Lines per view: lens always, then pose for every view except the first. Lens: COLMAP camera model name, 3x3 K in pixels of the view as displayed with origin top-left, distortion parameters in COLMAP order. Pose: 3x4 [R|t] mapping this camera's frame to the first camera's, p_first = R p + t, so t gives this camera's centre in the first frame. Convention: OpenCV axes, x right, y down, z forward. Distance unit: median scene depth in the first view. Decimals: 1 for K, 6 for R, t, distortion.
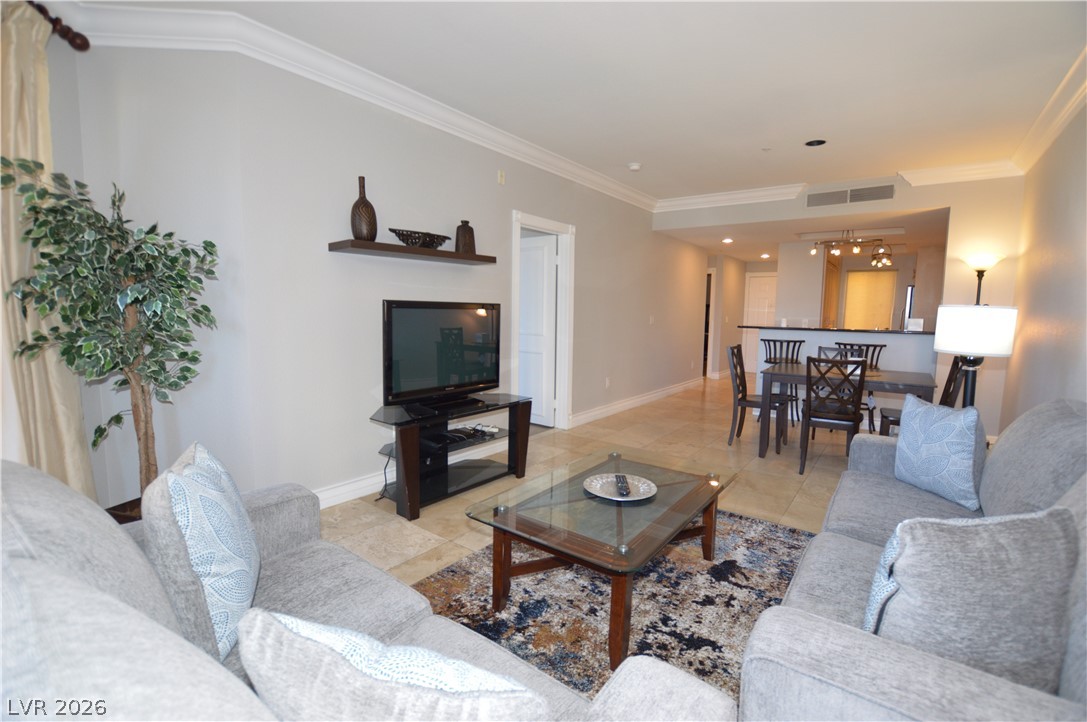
lens RADIAL K [[482.7, 0, 545.0], [0, 482.7, 357.6], [0, 0, 1]] dist [-0.033792, 0.004142]
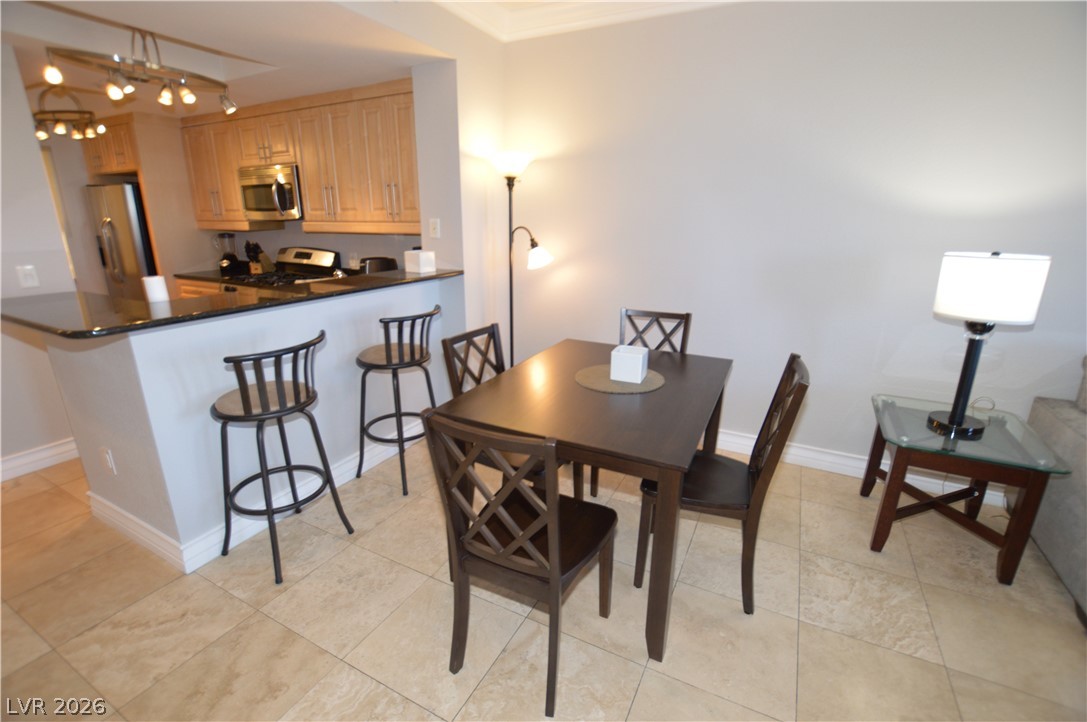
lens RADIAL K [[482.7, 0, 544.4], [0, 482.7, 359.3], [0, 0, 1]] dist [-0.033792, 0.004142]
pose [[-0.175394, -0.292915, 0.939914, 0.207168], [0.086582, 0.946425, 0.311101, -0.175626], [-0.980684, 0.135945, -0.140636, 1.299568]]
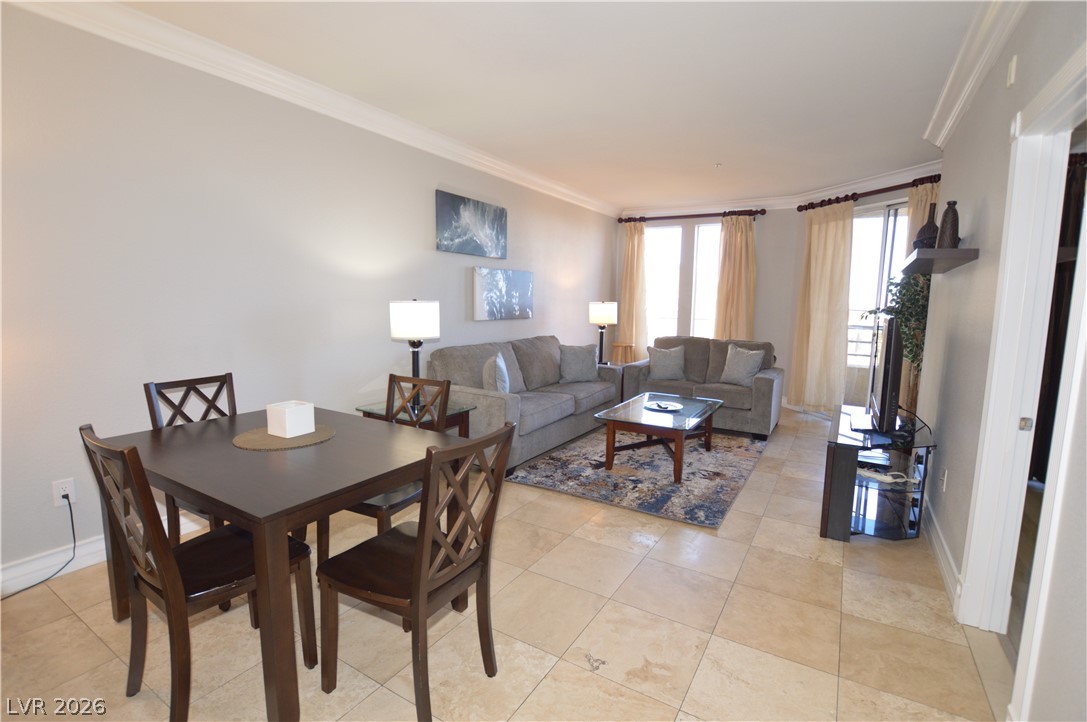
lens RADIAL K [[496.6, 0, 538.9], [0, 496.6, 359.6], [0, 0, 1]] dist [-0.022592, -0.000076]
pose [[-0.995429, -0.027243, -0.091539, 0.496744], [-0.046886, 0.974403, 0.219866, -0.190392], [0.083206, 0.223153, -0.971226, 1.688898]]
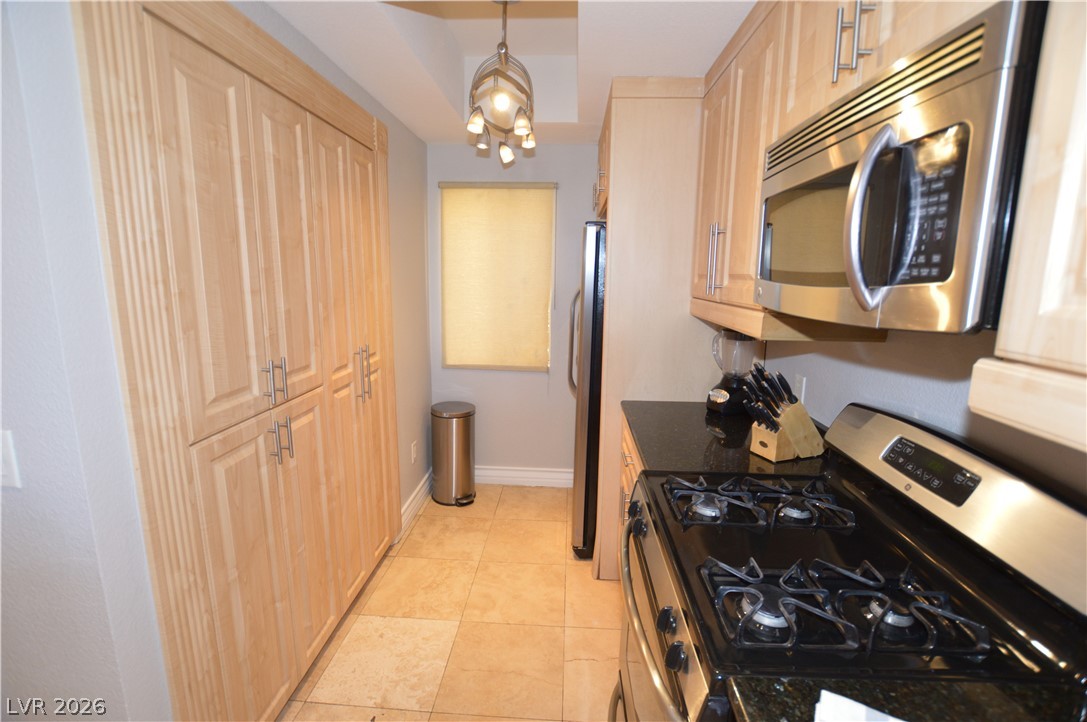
lens RADIAL K [[482.7, 0, 543.4], [0, 482.7, 358.5], [0, 0, 1]] dist [-0.033792, 0.004142]
pose [[0.832362, -0.102594, 0.544654, 1.188299], [0.055826, 0.993240, 0.101778, -0.207754], [-0.551413, -0.054310, 0.832462, 1.587361]]
